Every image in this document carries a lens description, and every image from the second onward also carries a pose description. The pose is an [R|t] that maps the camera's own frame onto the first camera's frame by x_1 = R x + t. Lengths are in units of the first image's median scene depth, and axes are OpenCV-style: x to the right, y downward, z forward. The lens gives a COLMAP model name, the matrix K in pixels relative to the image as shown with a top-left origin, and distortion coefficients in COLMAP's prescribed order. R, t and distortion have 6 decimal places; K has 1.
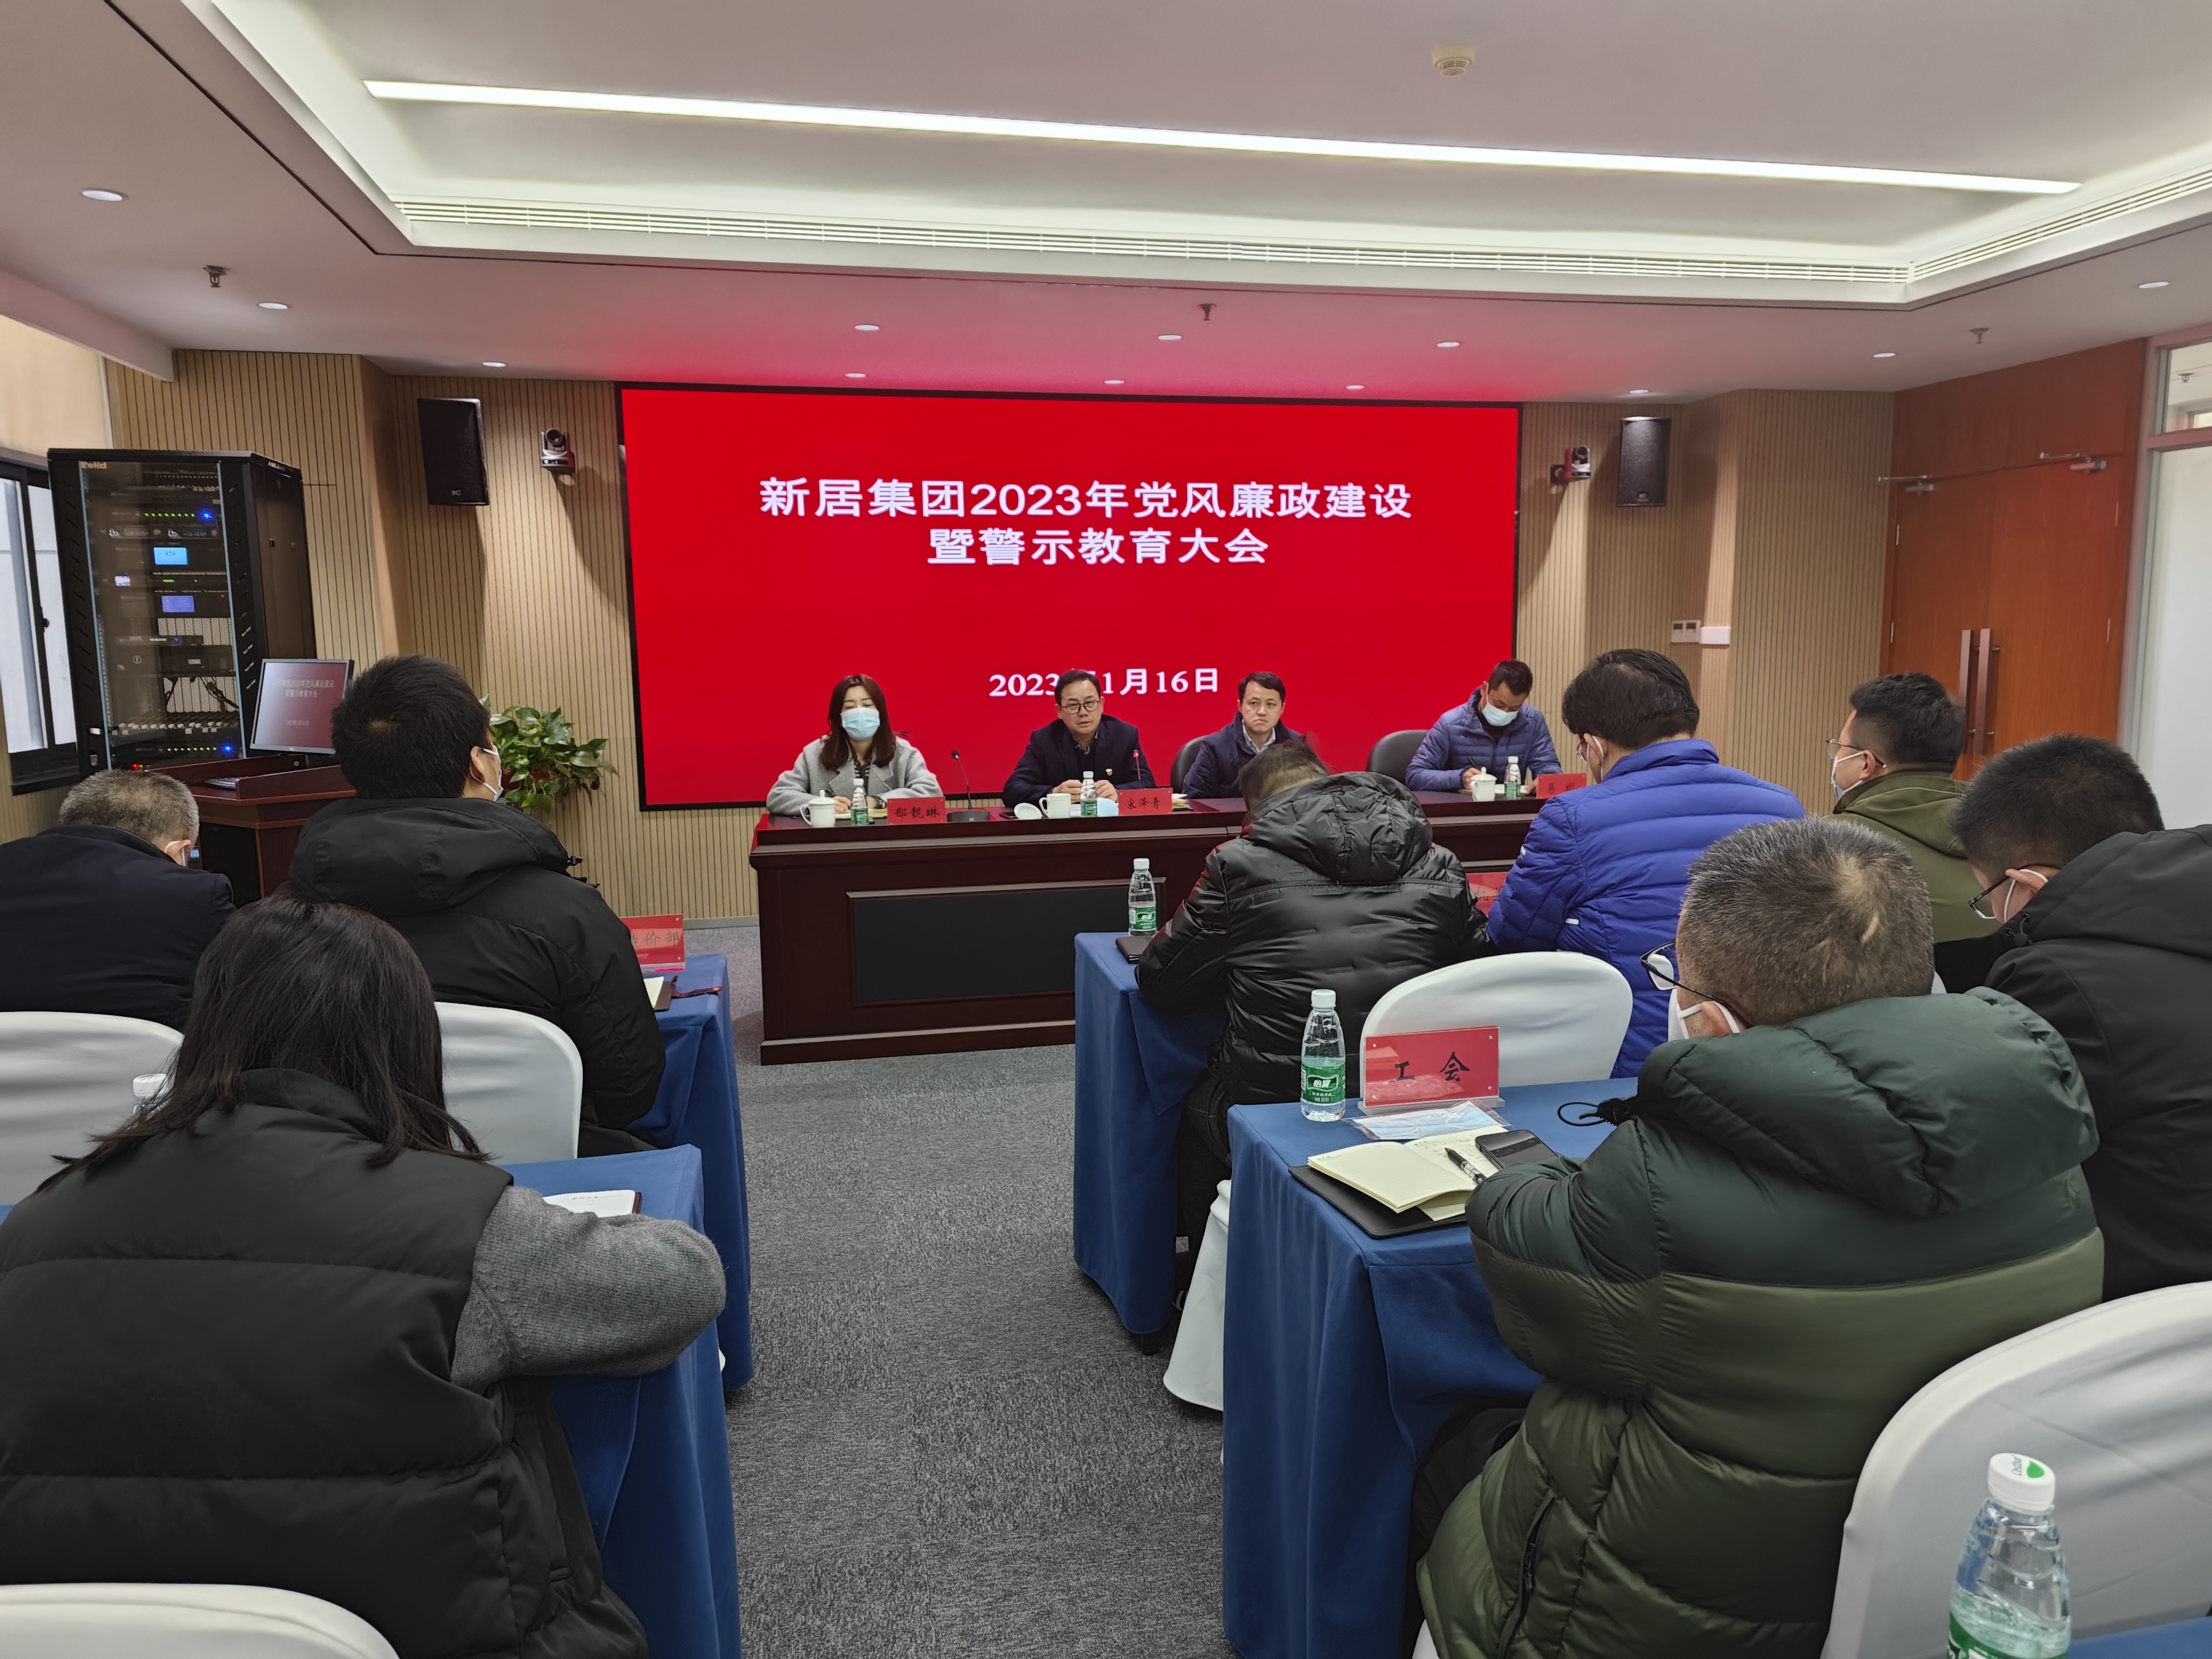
lens RADIAL K [[1476.0, 0, 1099.5], [0, 1476.0, 822.0], [0, 0, 1]] dist [0.044217, -0.041032]
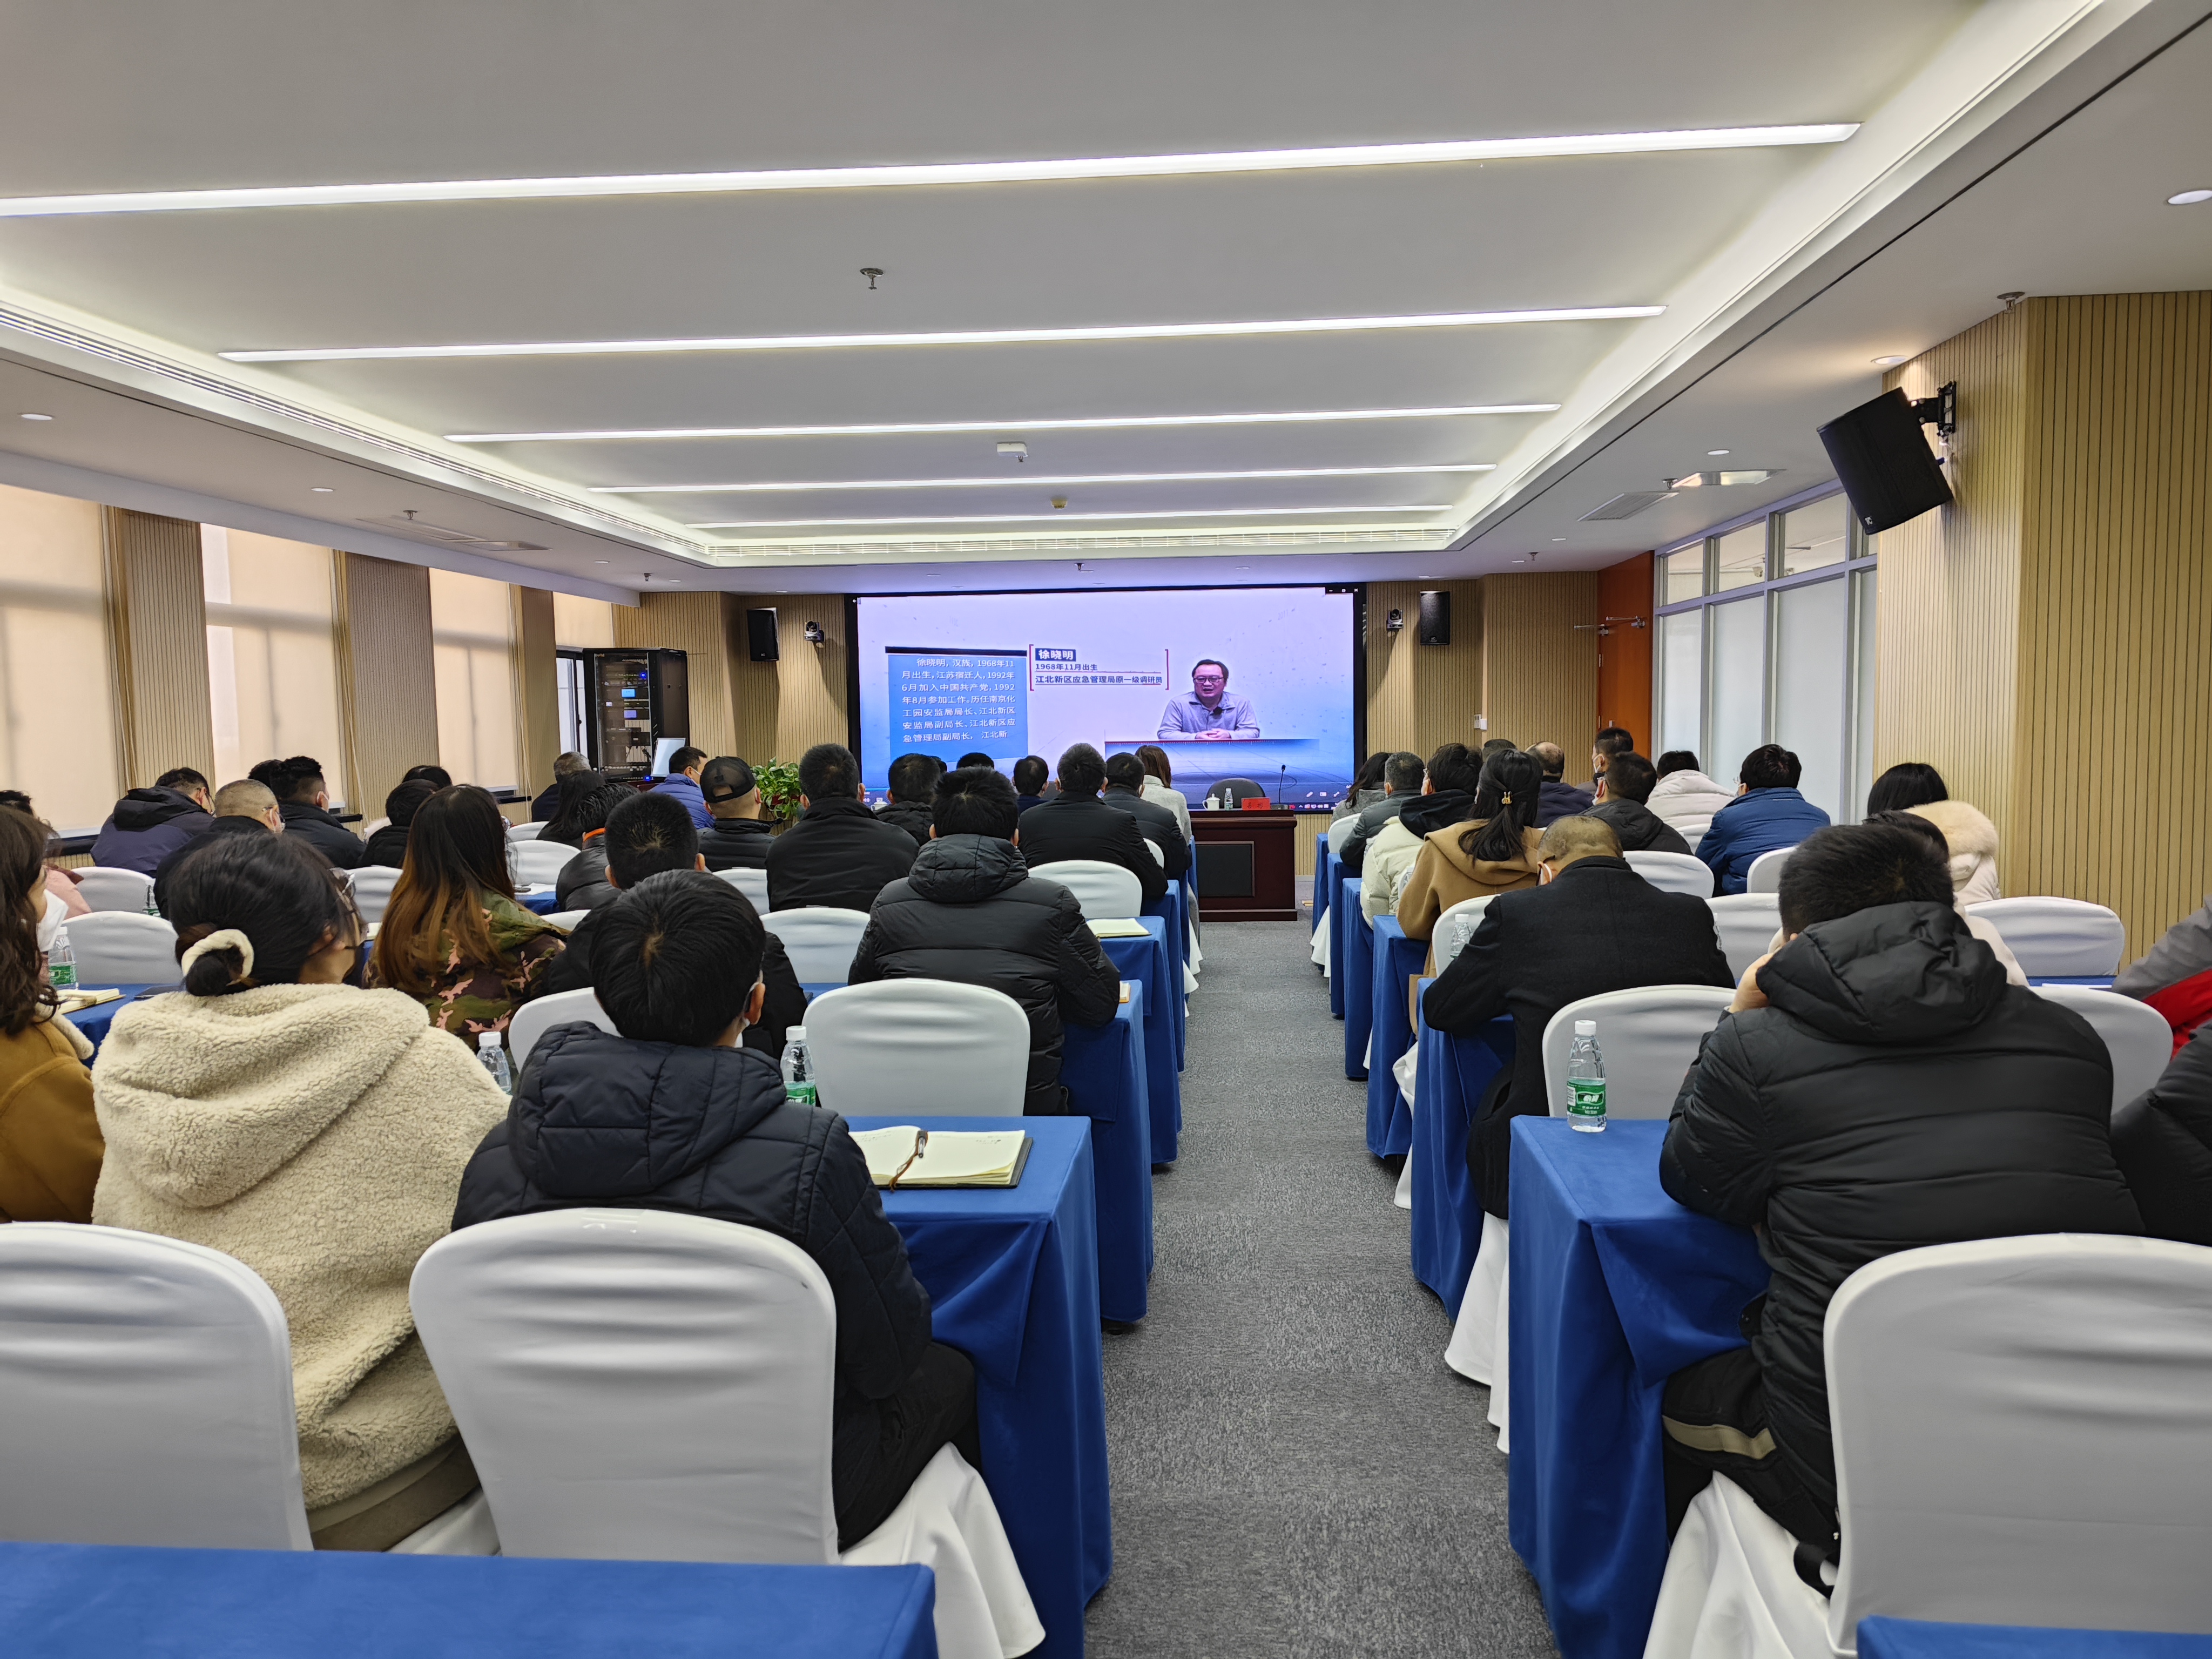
lens RADIAL K [[1476.0, 0, 1156.0], [0, 1476.0, 811.7], [0, 0, 1]] dist [0.044217, -0.041032]
pose [[0.965672, 0.012999, -0.259441, 0.684573], [-0.027479, 0.998255, -0.052266, 0.090550], [0.258309, 0.057601, 0.964344, -0.884704]]
